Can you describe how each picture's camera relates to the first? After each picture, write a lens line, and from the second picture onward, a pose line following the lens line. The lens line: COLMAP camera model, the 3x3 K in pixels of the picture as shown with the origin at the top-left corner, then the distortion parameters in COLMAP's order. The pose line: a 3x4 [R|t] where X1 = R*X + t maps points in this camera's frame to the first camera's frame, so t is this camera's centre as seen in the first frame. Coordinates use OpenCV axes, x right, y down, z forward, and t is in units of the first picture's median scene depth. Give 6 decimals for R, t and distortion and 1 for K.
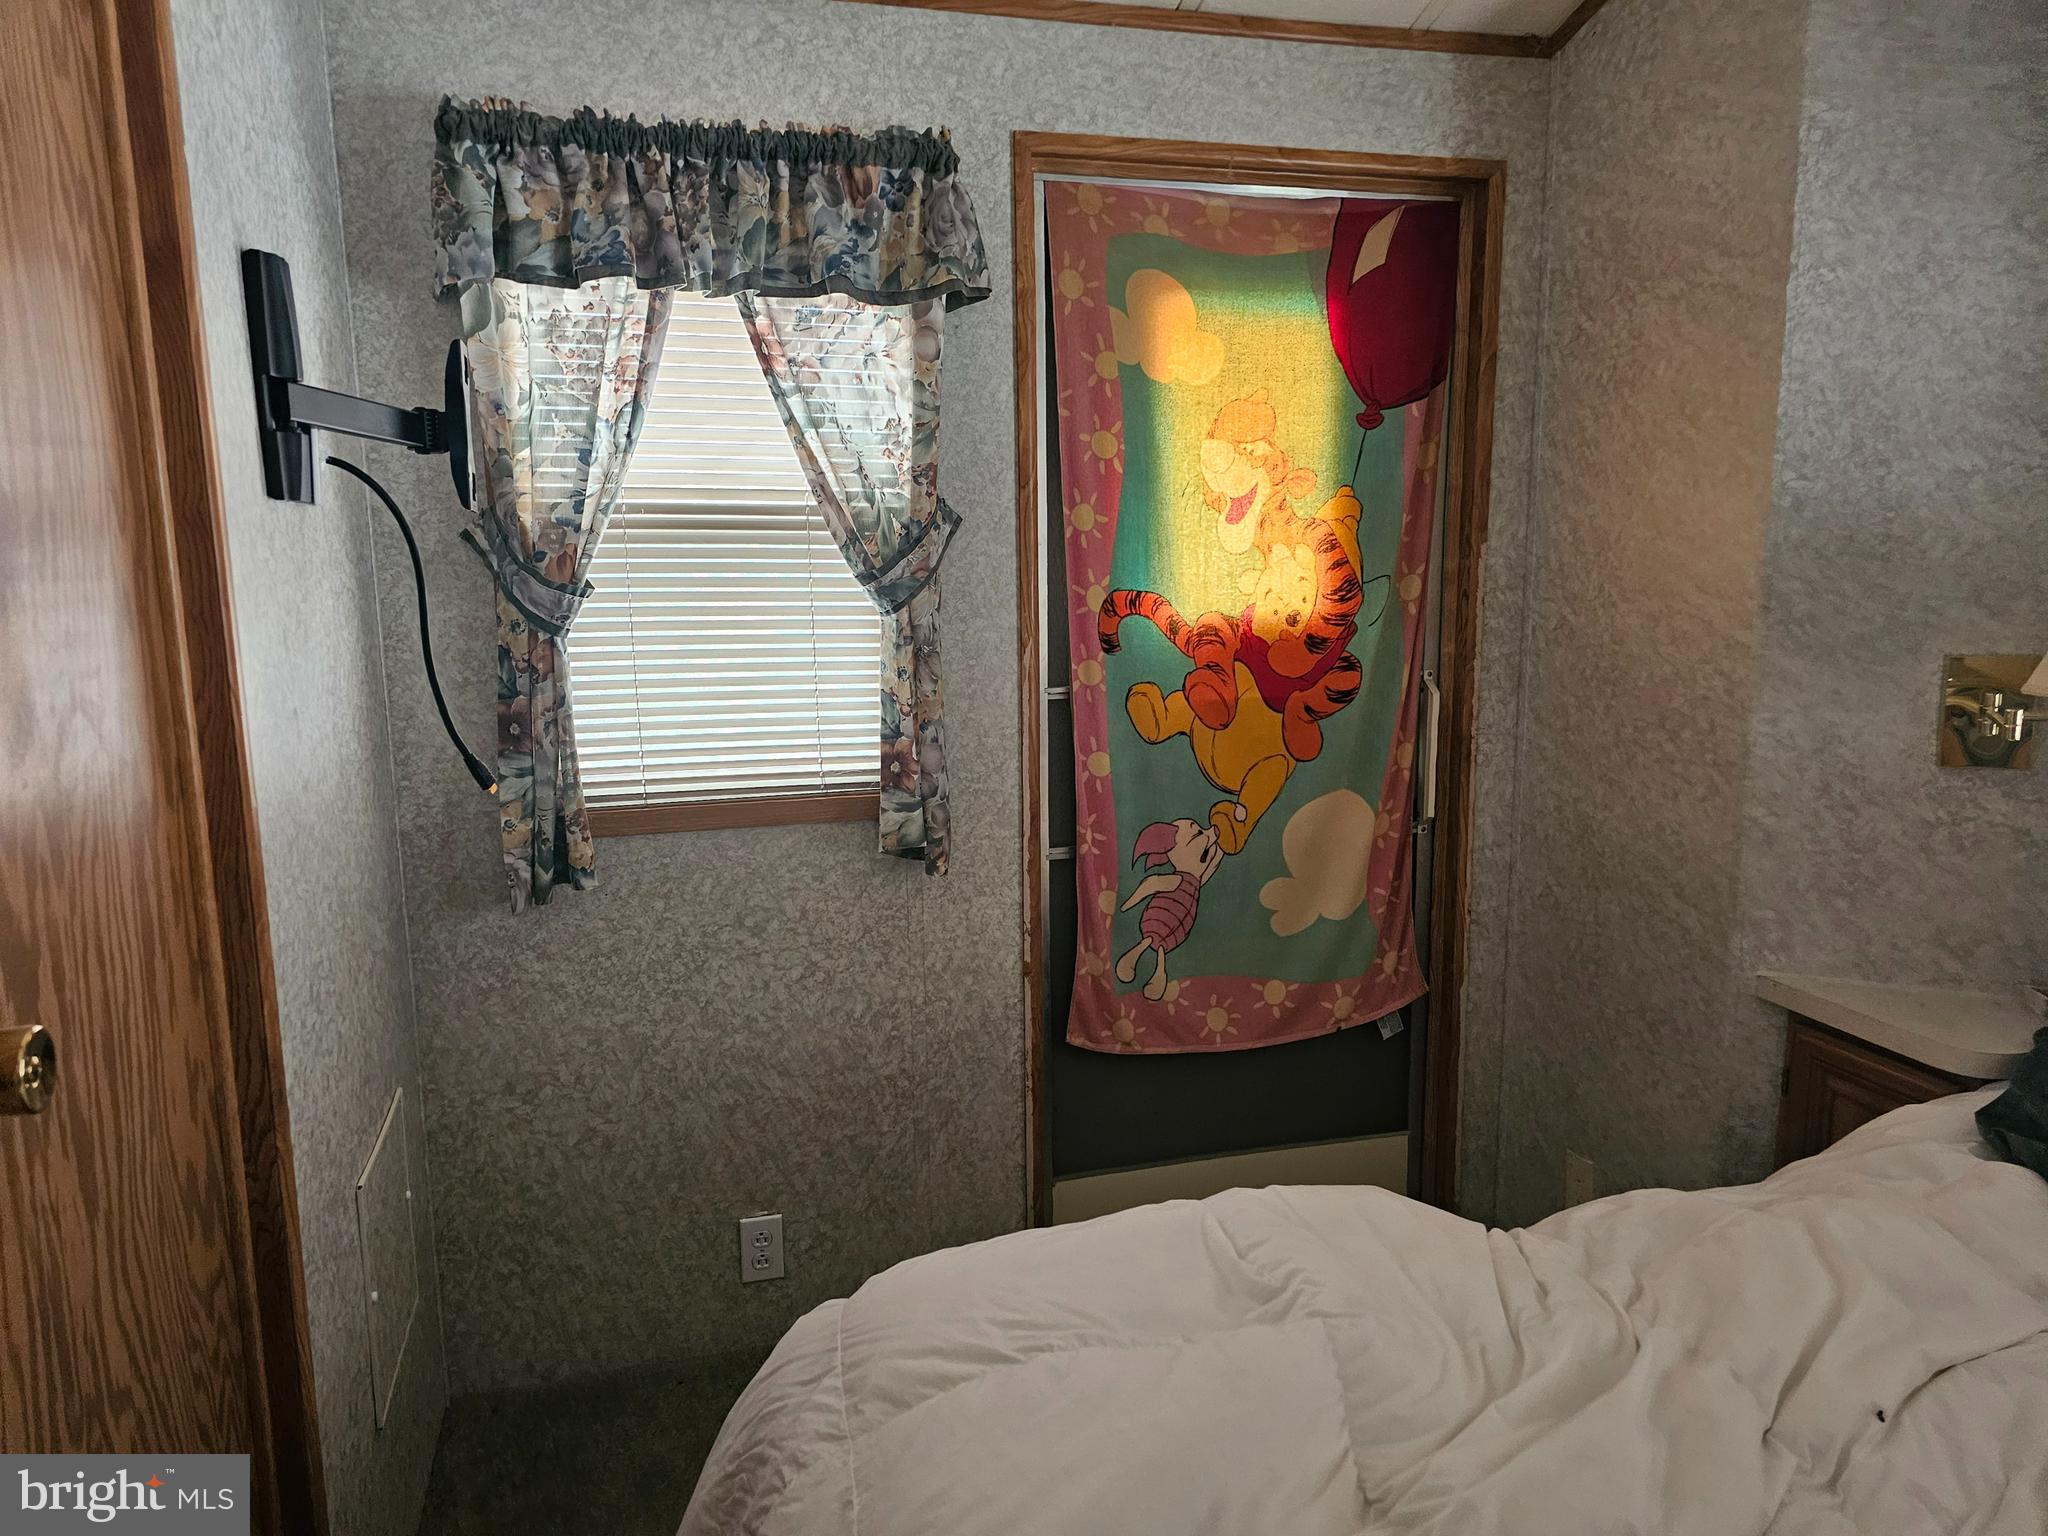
lens RADIAL K [[1355.7, 0, 1009.9], [0, 1355.7, 752.2], [0, 0, 1]] dist [0.046965, -0.036048]
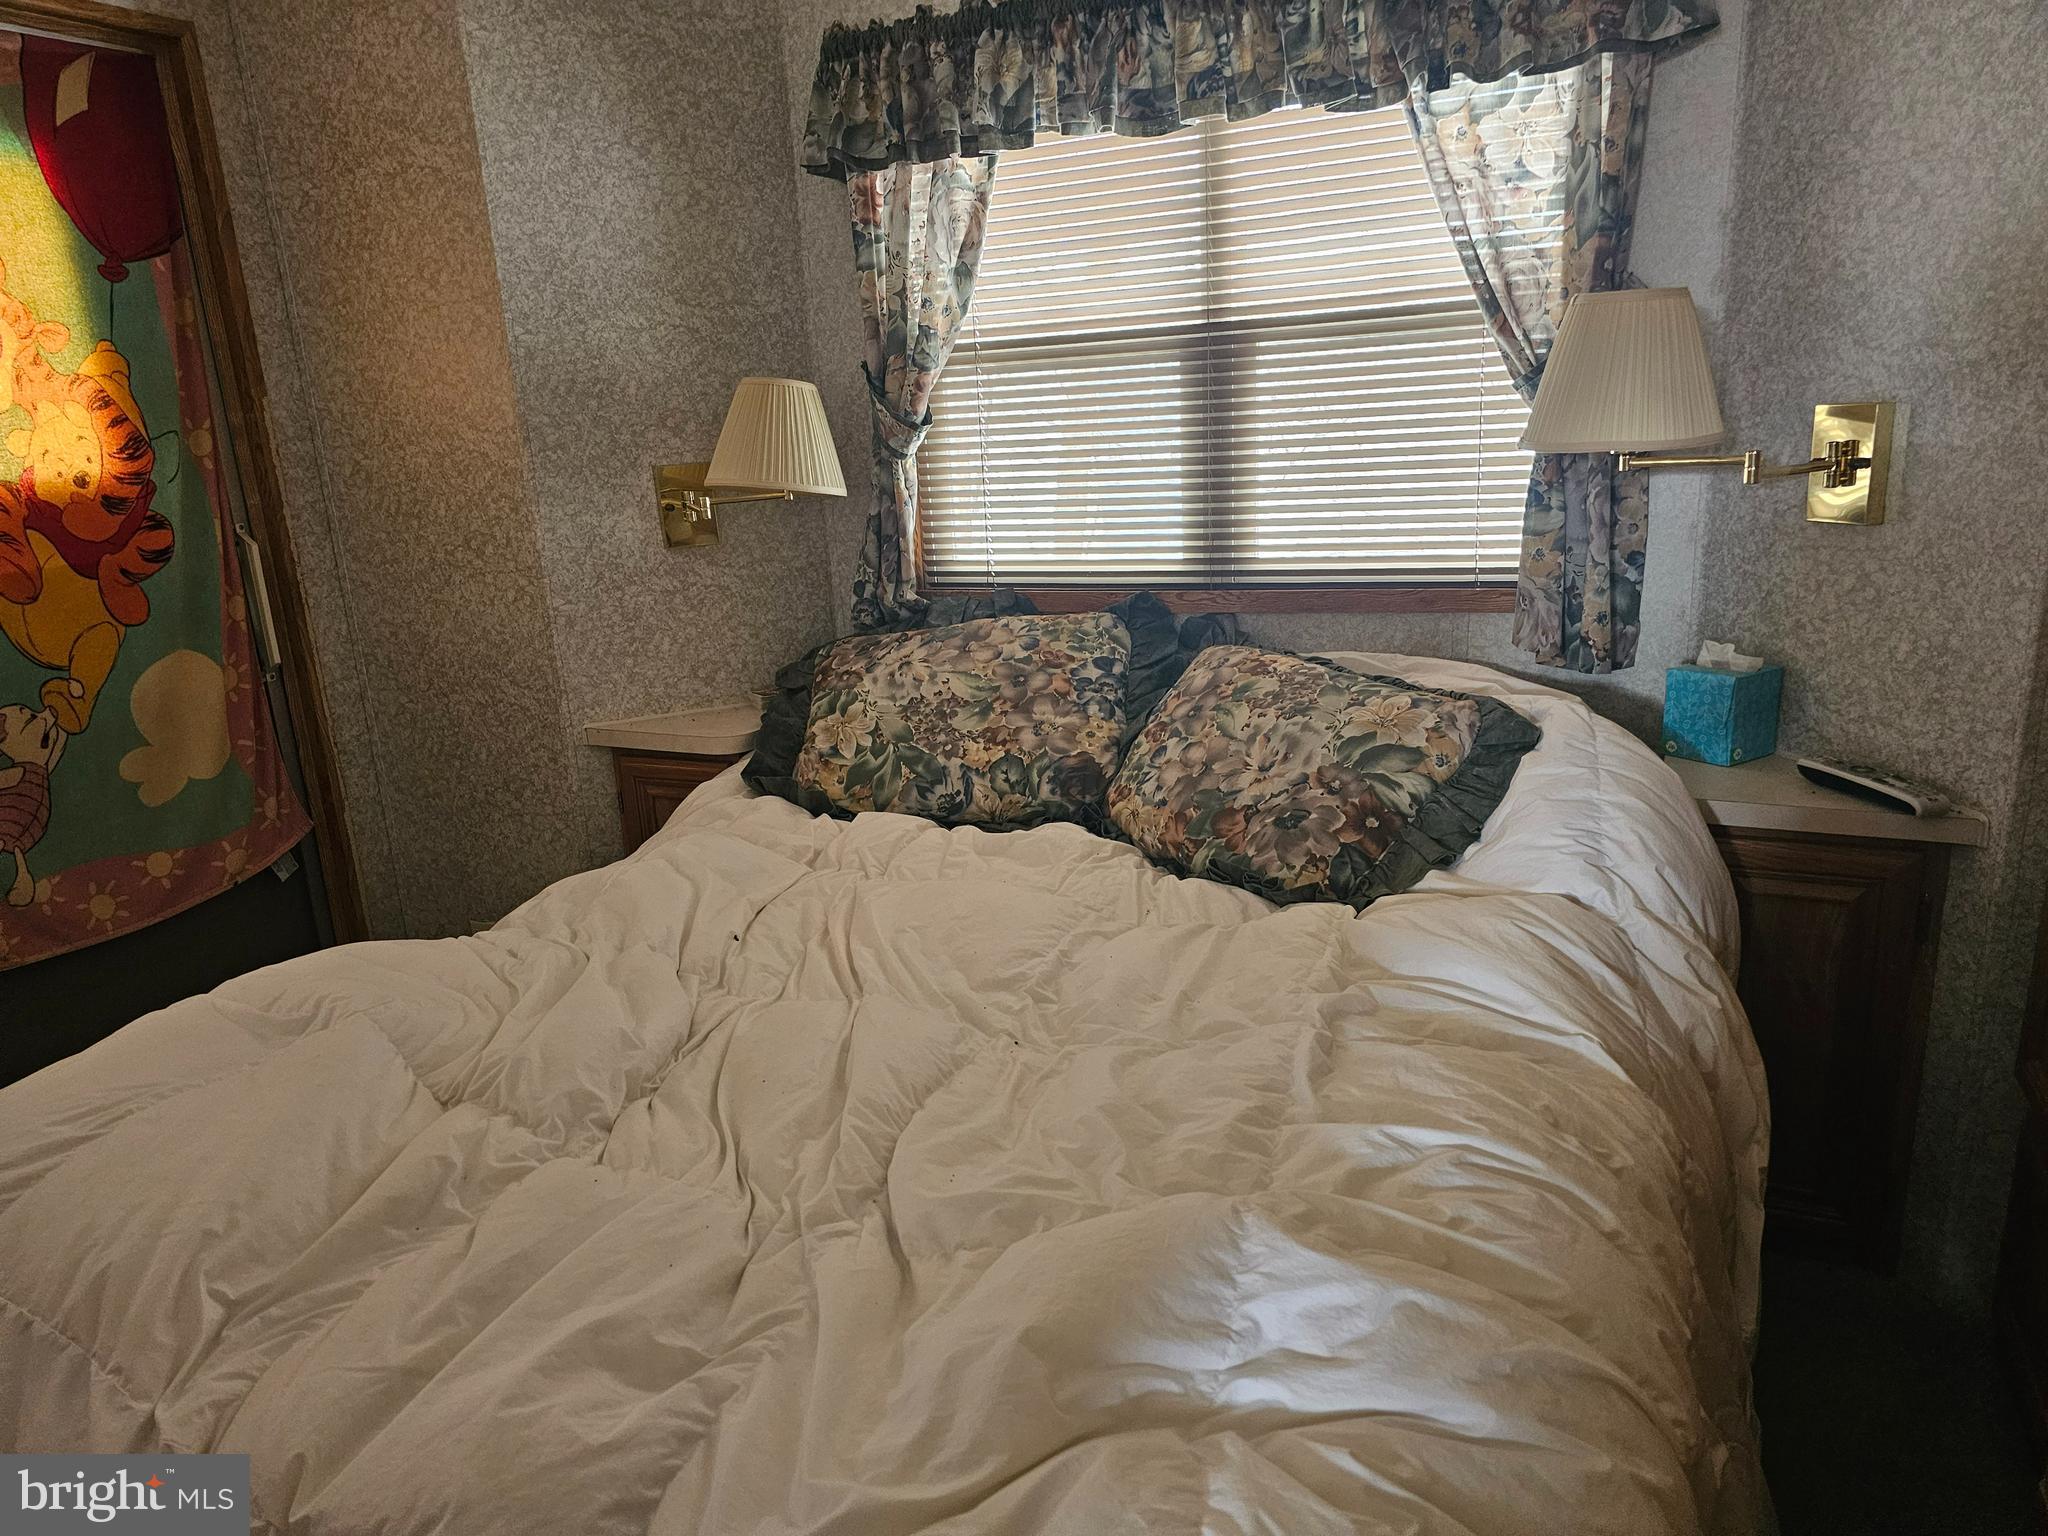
lens RADIAL K [[1355.7, 0, 1041.6], [0, 1355.7, 756.6], [0, 0, 1]] dist [0.046965, -0.036048]
pose [[0.624849, -0.230795, 0.745853, -0.141797], [0.170260, 0.972598, 0.158321, 0.054871], [-0.761955, 0.028062, 0.647022, -0.150012]]
